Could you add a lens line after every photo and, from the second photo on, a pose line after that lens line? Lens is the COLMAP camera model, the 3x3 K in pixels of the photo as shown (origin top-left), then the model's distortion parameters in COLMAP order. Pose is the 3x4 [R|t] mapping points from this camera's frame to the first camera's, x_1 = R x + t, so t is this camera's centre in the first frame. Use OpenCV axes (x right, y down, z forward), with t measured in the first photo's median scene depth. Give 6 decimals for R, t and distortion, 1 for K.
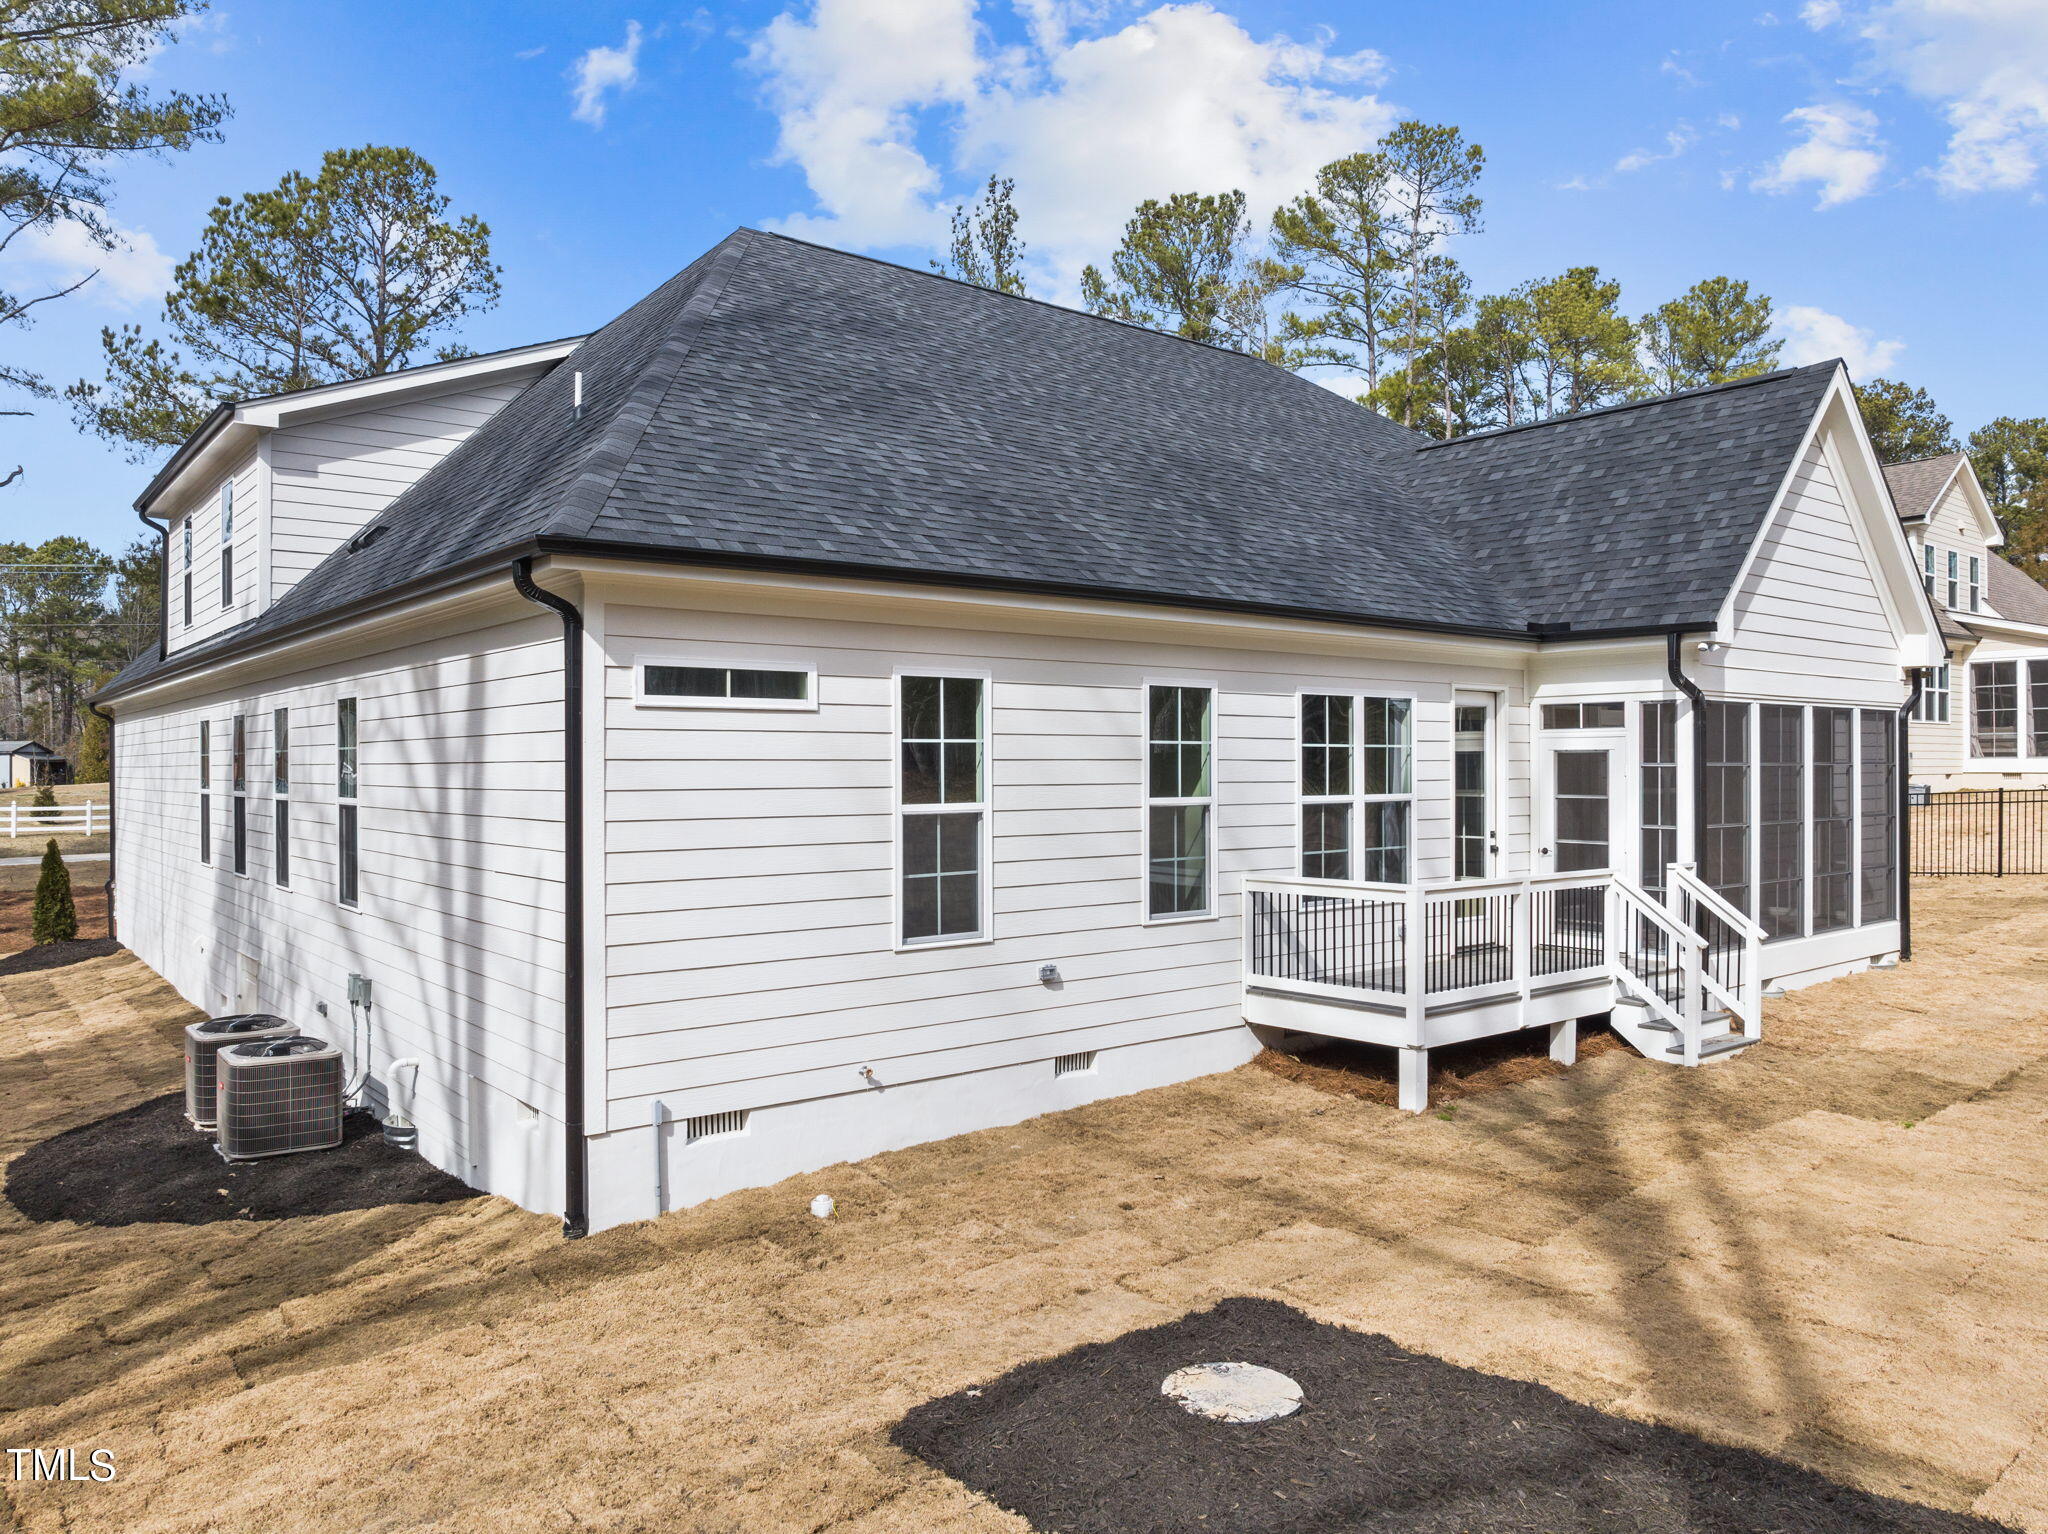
lens RADIAL K [[1457.3, 0, 1033.4], [0, 1457.3, 763.6], [0, 0, 1]] dist [-0.041832, 0.009812]
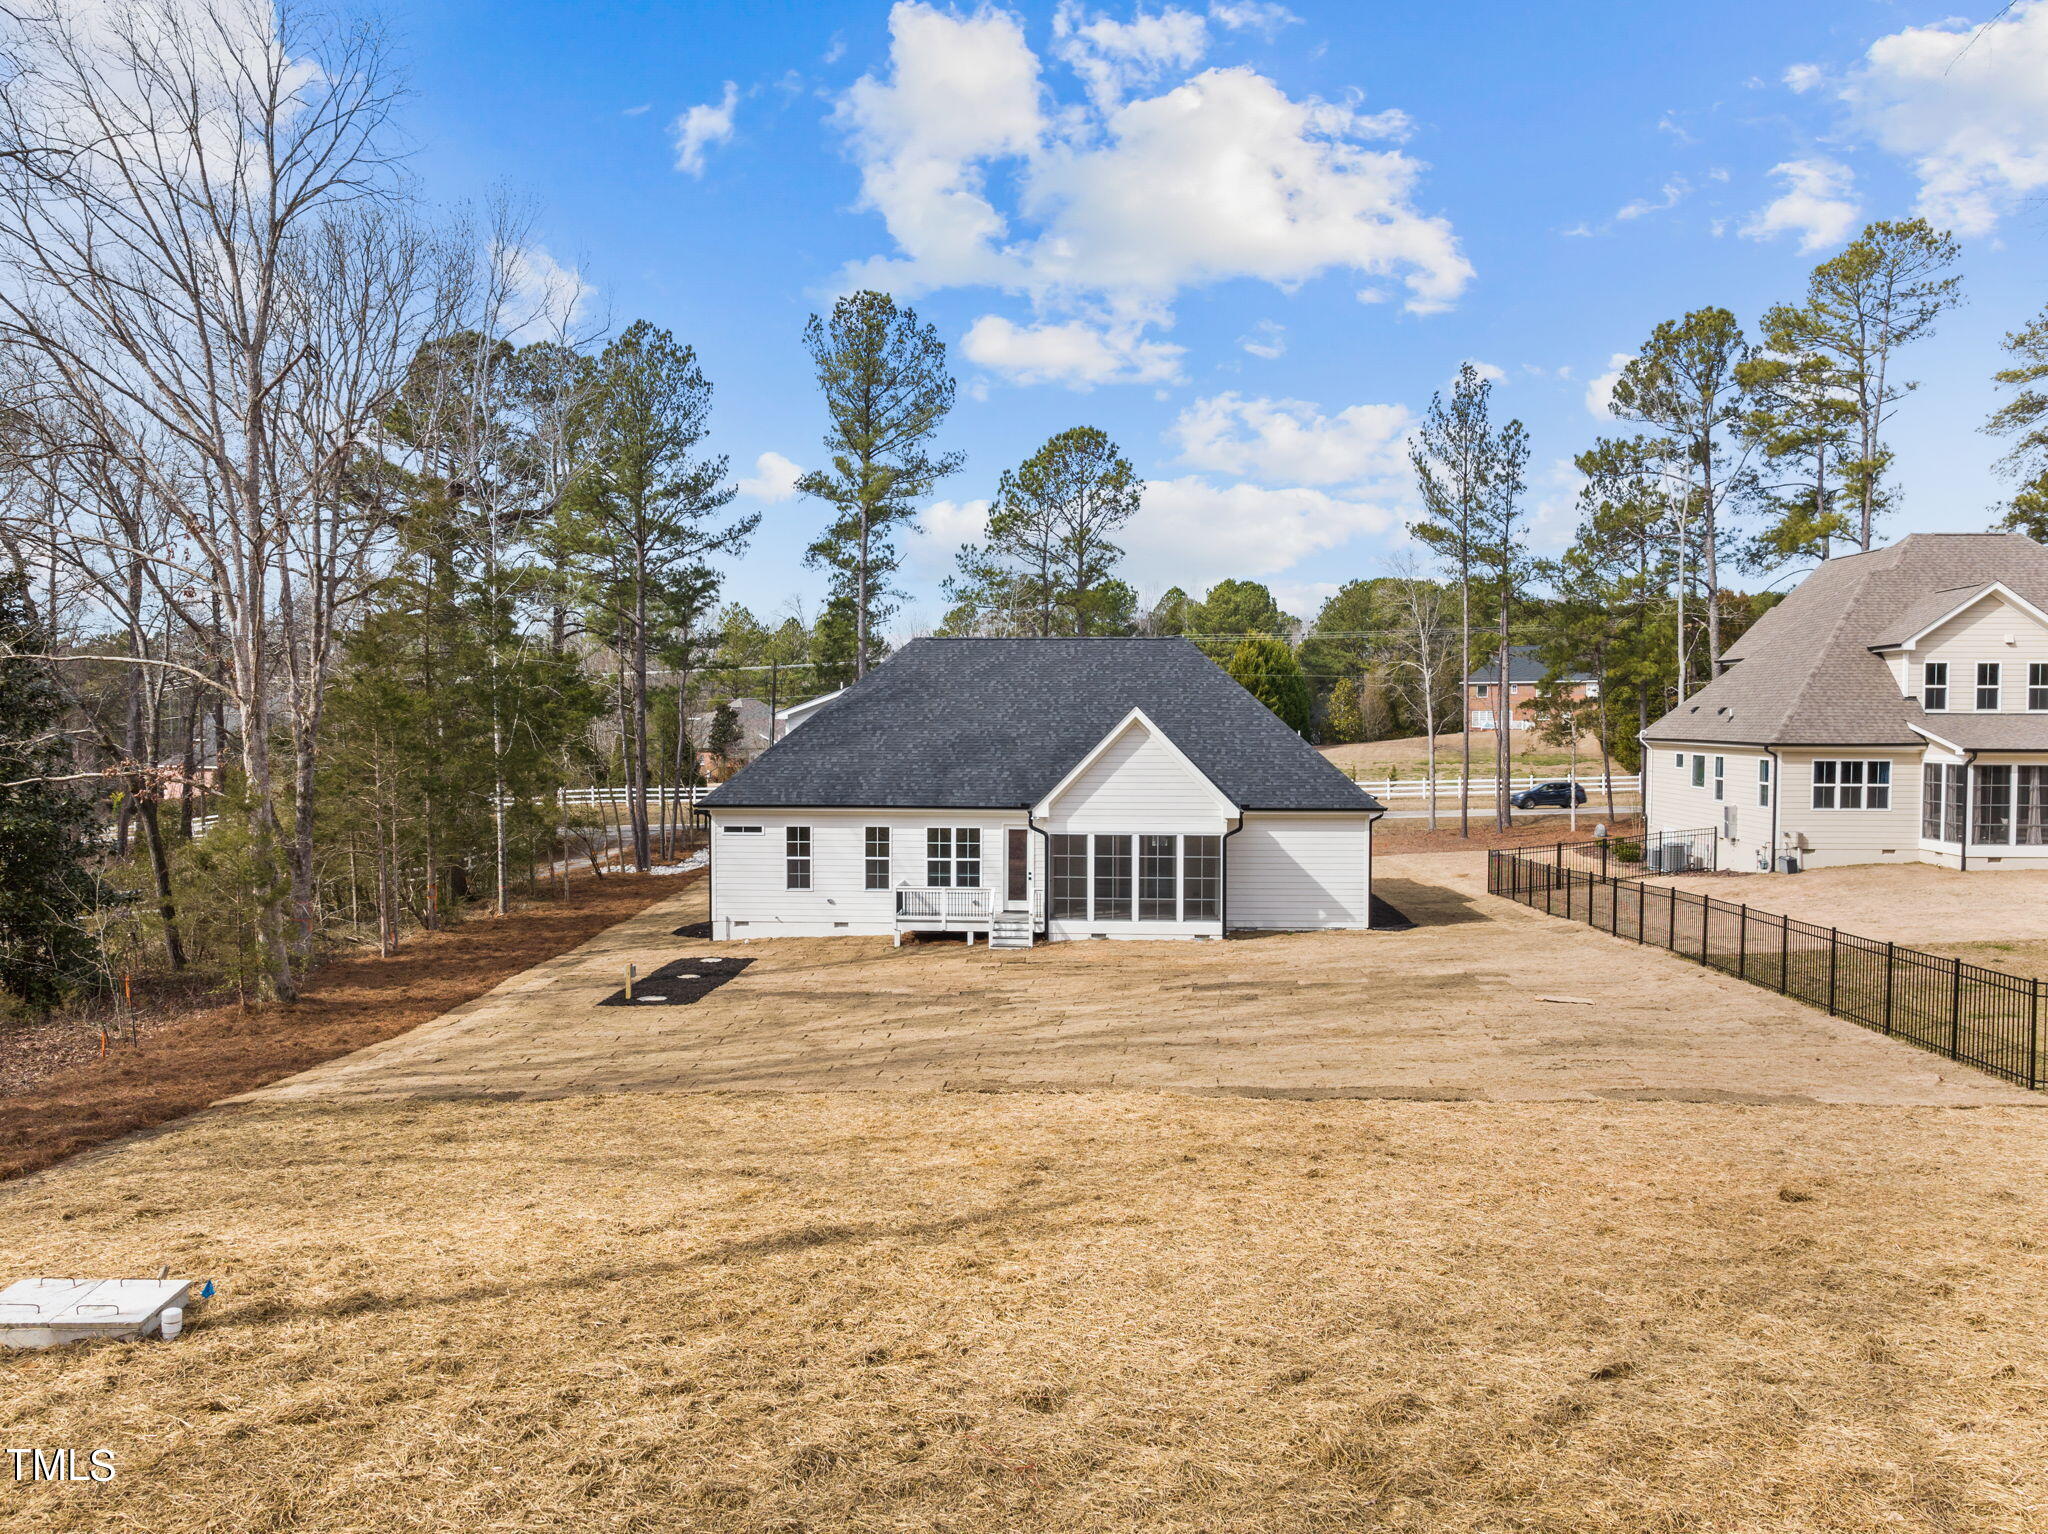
lens RADIAL K [[1457.3, 0, 1038.1], [0, 1457.3, 774.0], [0, 0, 1]] dist [-0.041832, 0.009812]
pose [[0.742180, 0.032887, -0.669393, 2.520079], [-0.004488, 0.999017, 0.044105, -0.309636], [0.670185, -0.029730, 0.741598, -1.269389]]
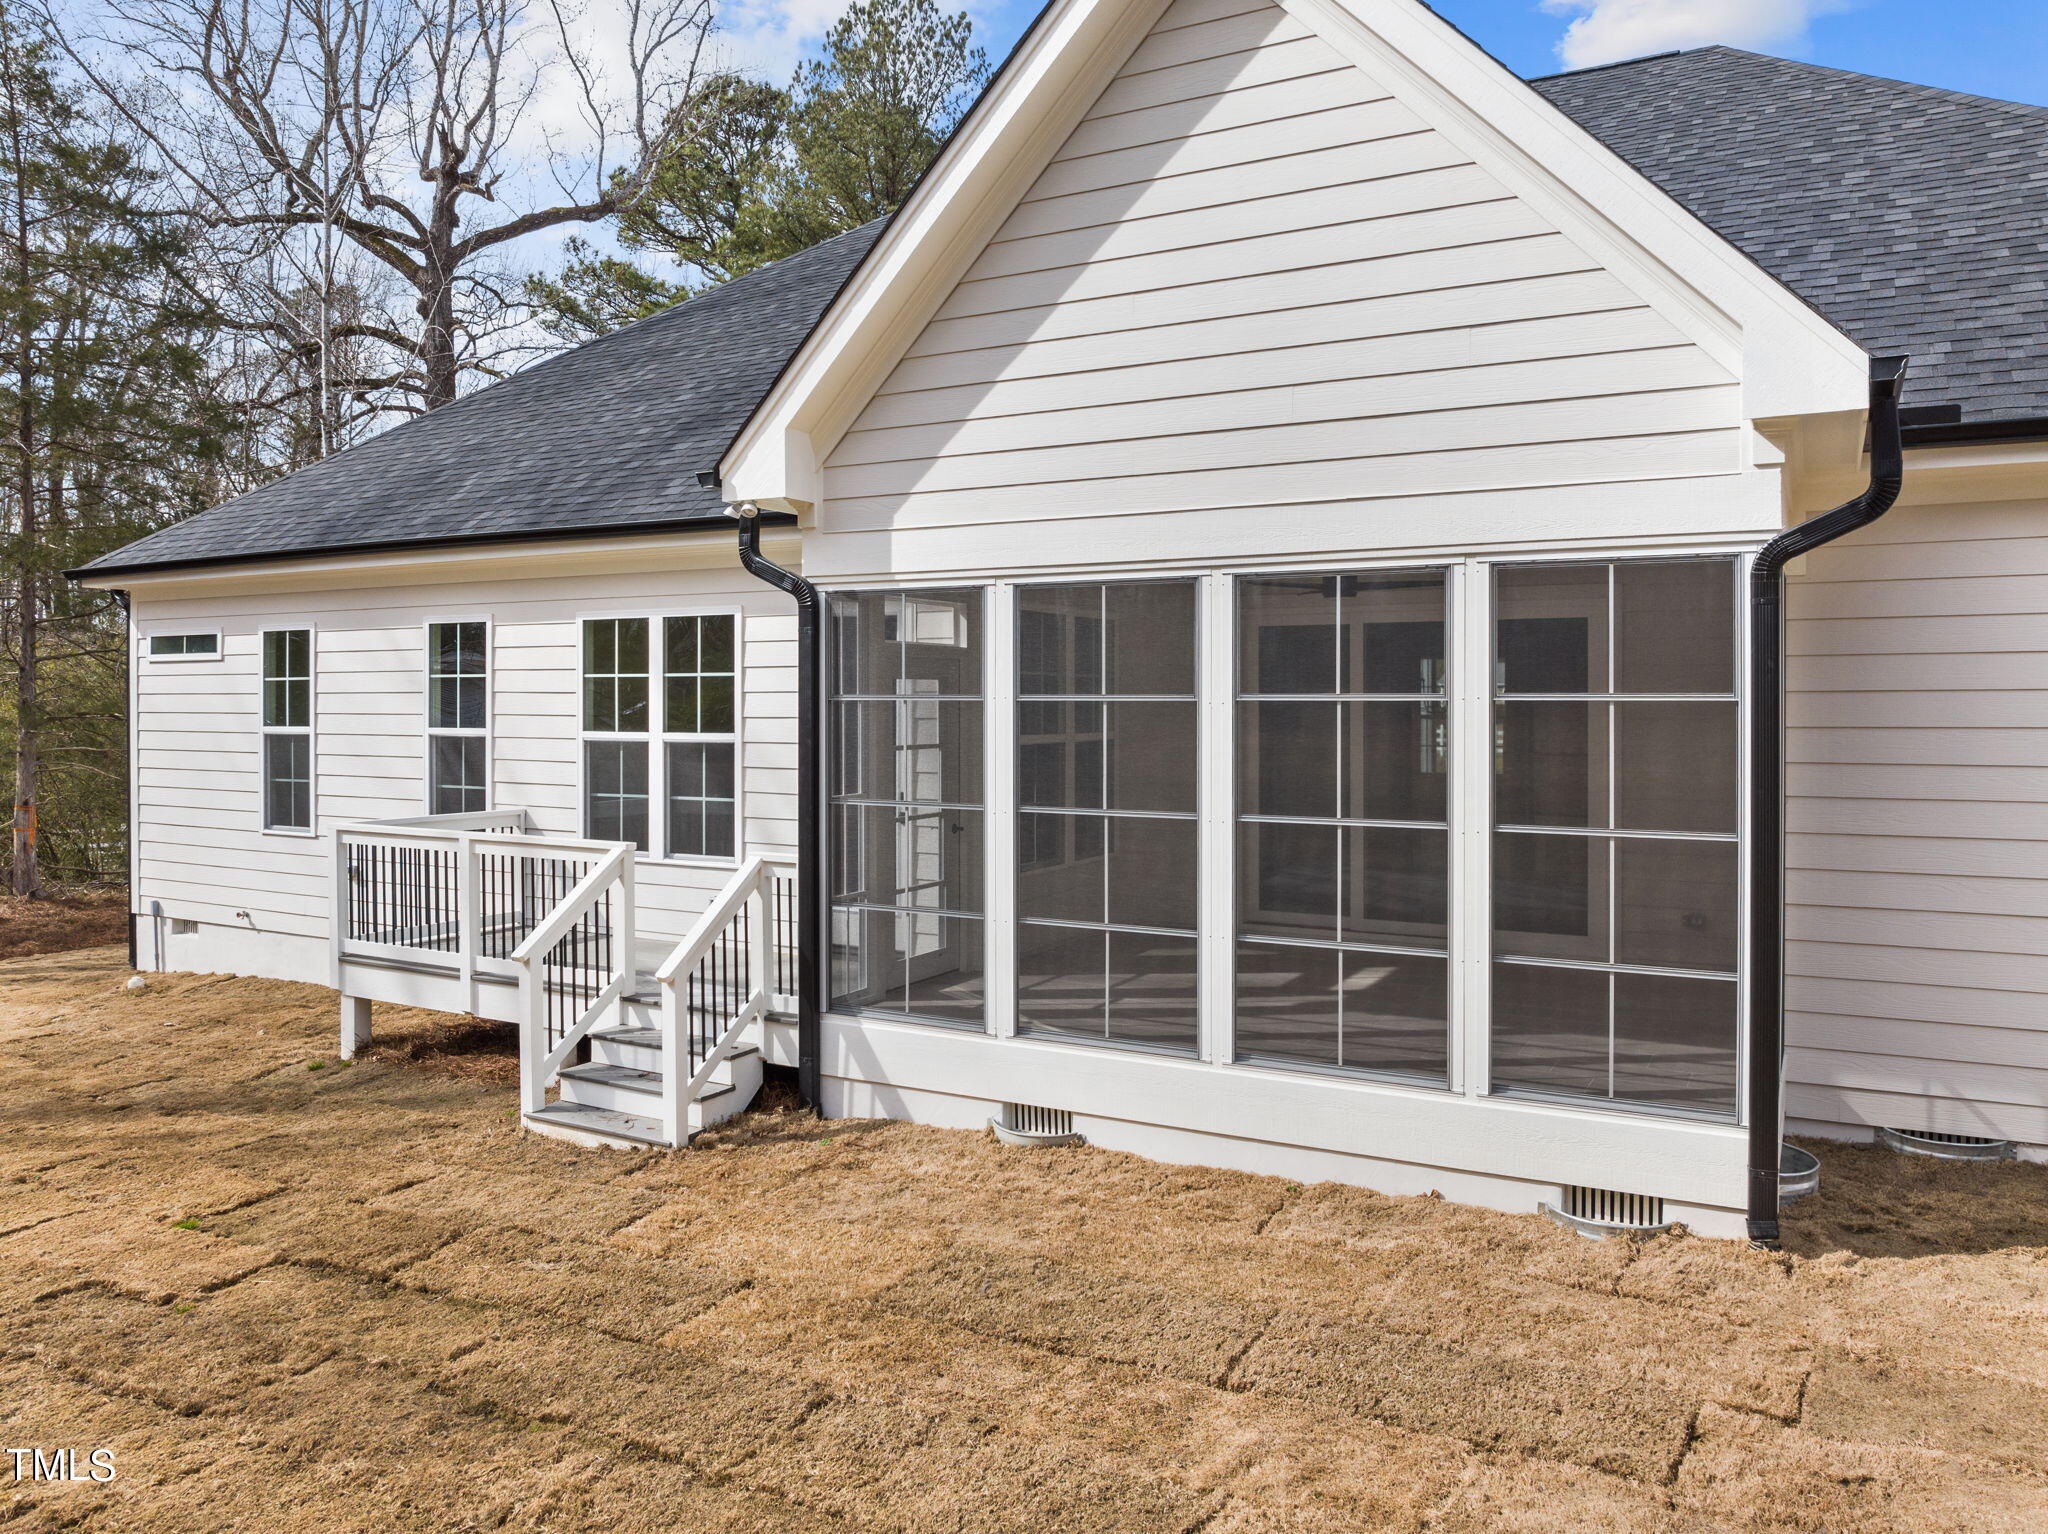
lens RADIAL K [[1457.3, 0, 1040.7], [0, 1457.3, 716.6], [0, 0, 1]] dist [-0.041832, 0.009812]
pose [[0.386433, 0.014201, -0.922208, 1.095202], [0.000168, 0.999880, 0.015467, -0.001262], [0.922317, -0.006132, 0.386385, 0.876043]]
